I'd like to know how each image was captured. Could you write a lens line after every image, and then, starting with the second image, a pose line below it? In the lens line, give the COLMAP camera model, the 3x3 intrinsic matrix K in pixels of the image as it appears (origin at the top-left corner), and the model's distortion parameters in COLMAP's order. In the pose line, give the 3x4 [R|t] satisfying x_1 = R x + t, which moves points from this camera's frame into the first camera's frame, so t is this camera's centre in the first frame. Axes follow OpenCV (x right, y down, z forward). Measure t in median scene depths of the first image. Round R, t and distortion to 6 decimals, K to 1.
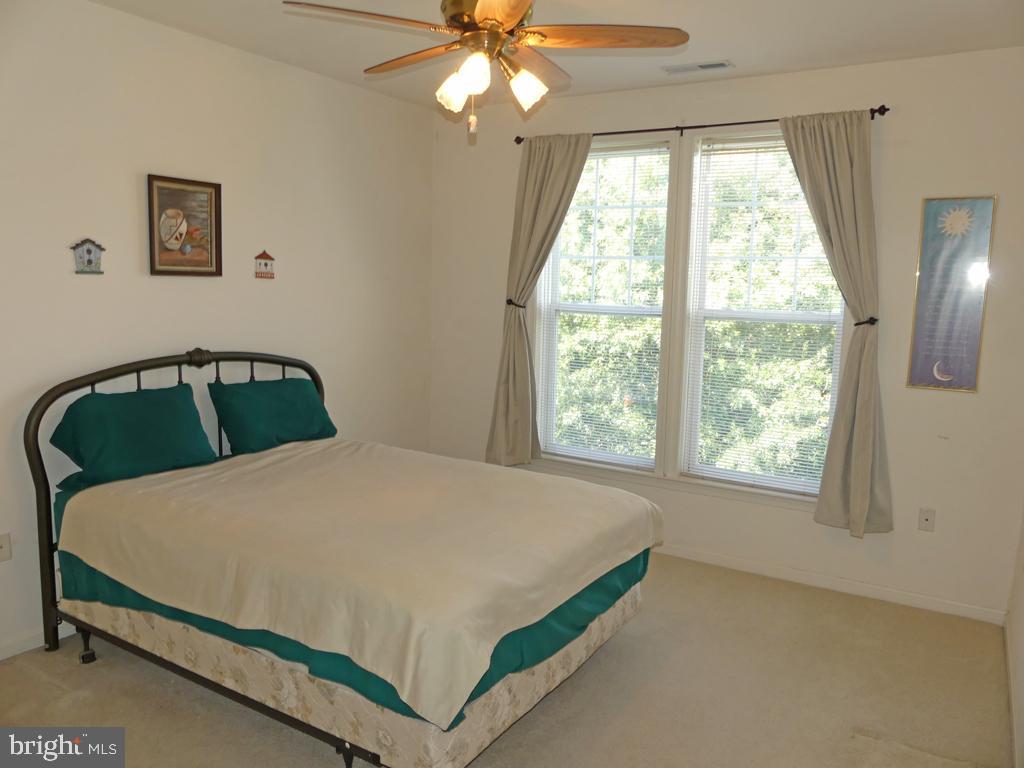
lens RADIAL K [[765.8, 0, 512.0], [0, 765.8, 384.0], [0, 0, 1]] dist [-0.016677, 0.008295]
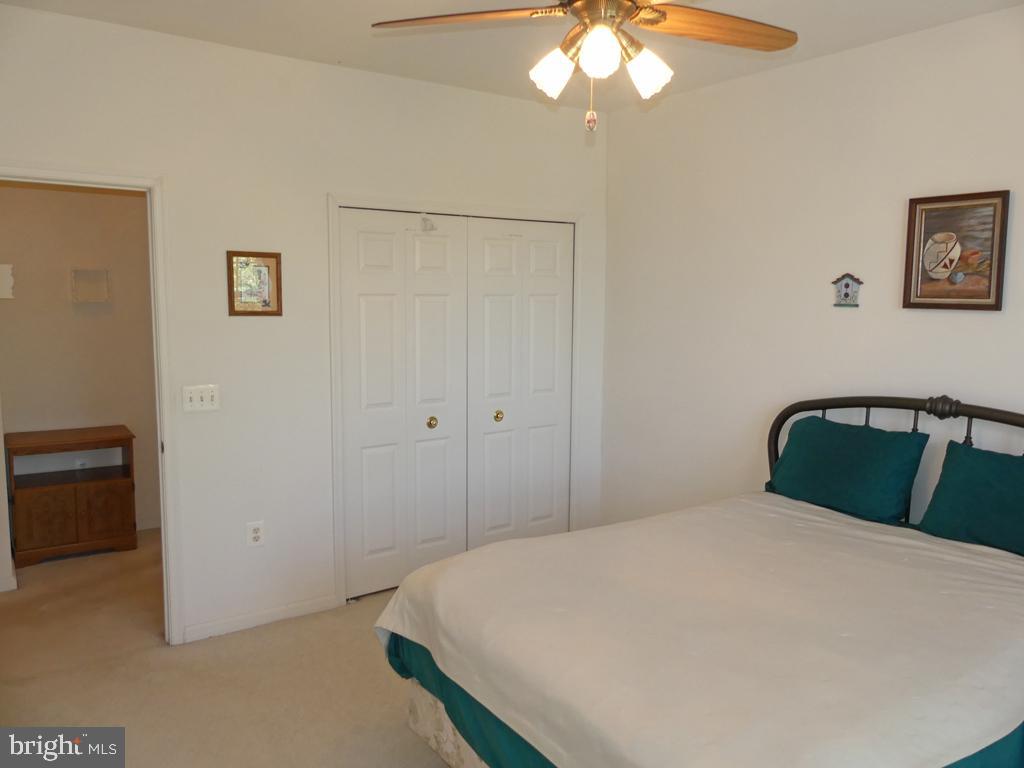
lens RADIAL K [[765.8, 0, 512.0], [0, 765.8, 384.0], [0, 0, 1]] dist [-0.016677, 0.008295]
pose [[-0.364550, 0.094145, -0.926412, 0.545897], [-0.133648, 0.979286, 0.152109, -0.126593], [0.921543, 0.179265, -0.344416, 0.873954]]
